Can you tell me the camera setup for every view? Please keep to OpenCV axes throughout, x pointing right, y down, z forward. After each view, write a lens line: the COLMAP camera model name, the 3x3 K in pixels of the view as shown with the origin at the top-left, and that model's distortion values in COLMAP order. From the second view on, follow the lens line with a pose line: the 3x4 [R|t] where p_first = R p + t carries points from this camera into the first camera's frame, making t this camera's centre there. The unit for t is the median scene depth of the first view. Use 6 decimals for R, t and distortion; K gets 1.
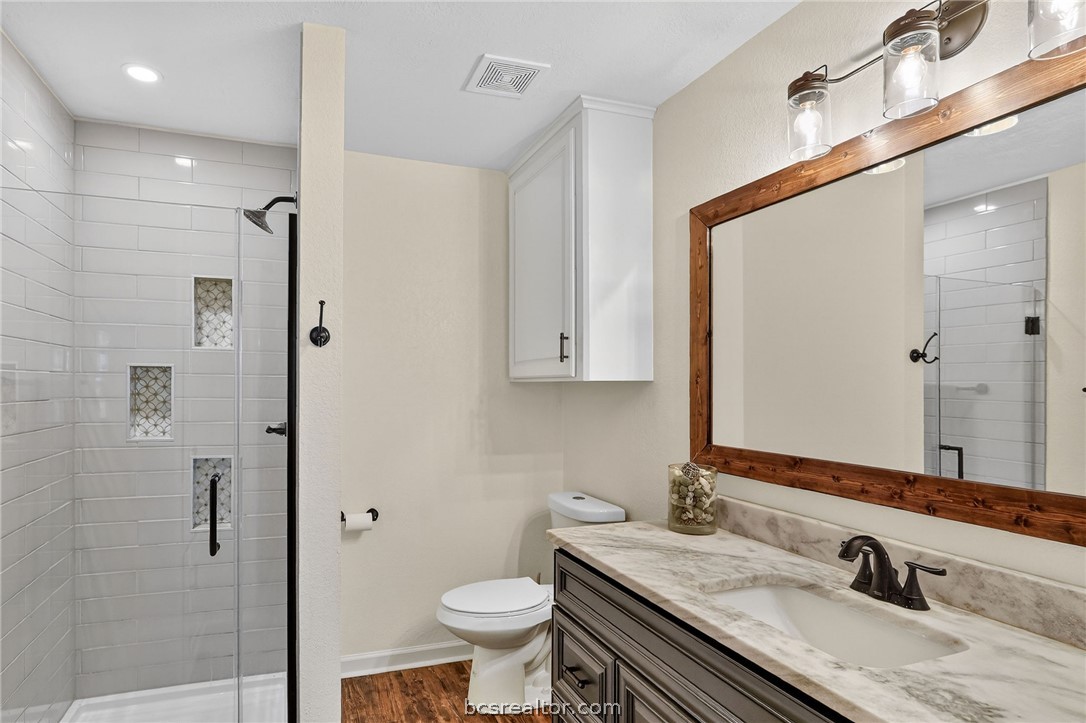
lens RADIAL K [[659.7, 0, 542.2], [0, 659.7, 389.7], [0, 0, 1]] dist [-0.001540, -0.000059]
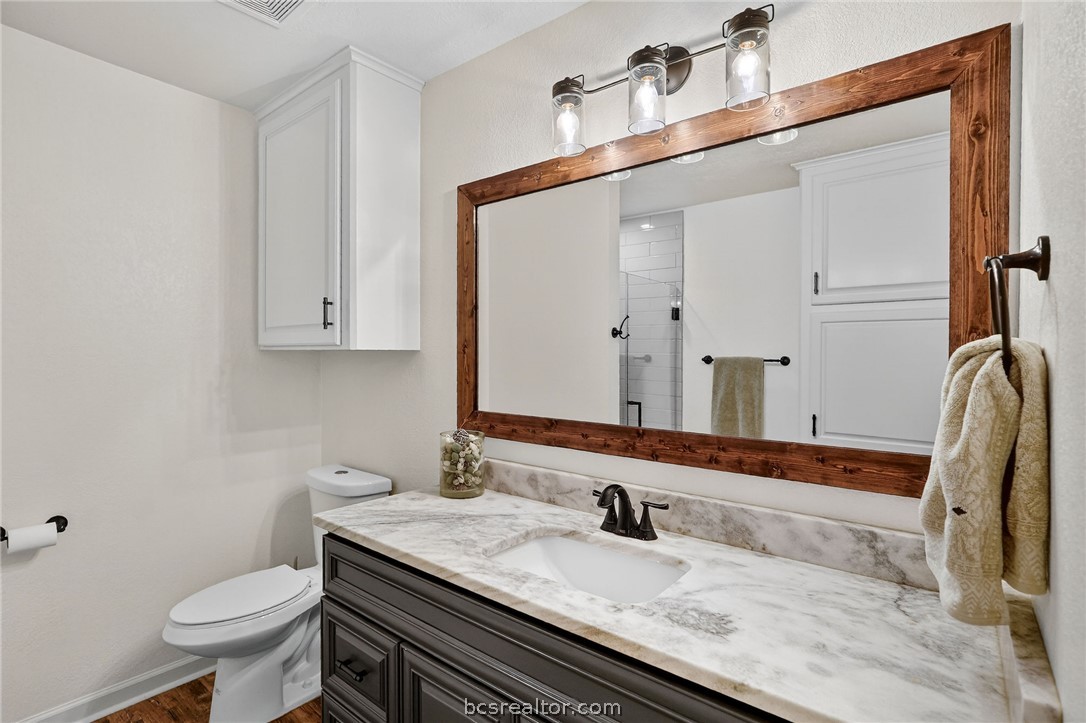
lens RADIAL K [[529.5, 0, 553.4], [0, 529.5, 364.4], [0, 0, 1]] dist [-0.022033, 0.012273]
pose [[0.871629, -0.002998, 0.490157, -0.058966], [-0.003338, 0.999922, 0.012051, -0.002541], [-0.490155, -0.012140, 0.871551, 0.211428]]
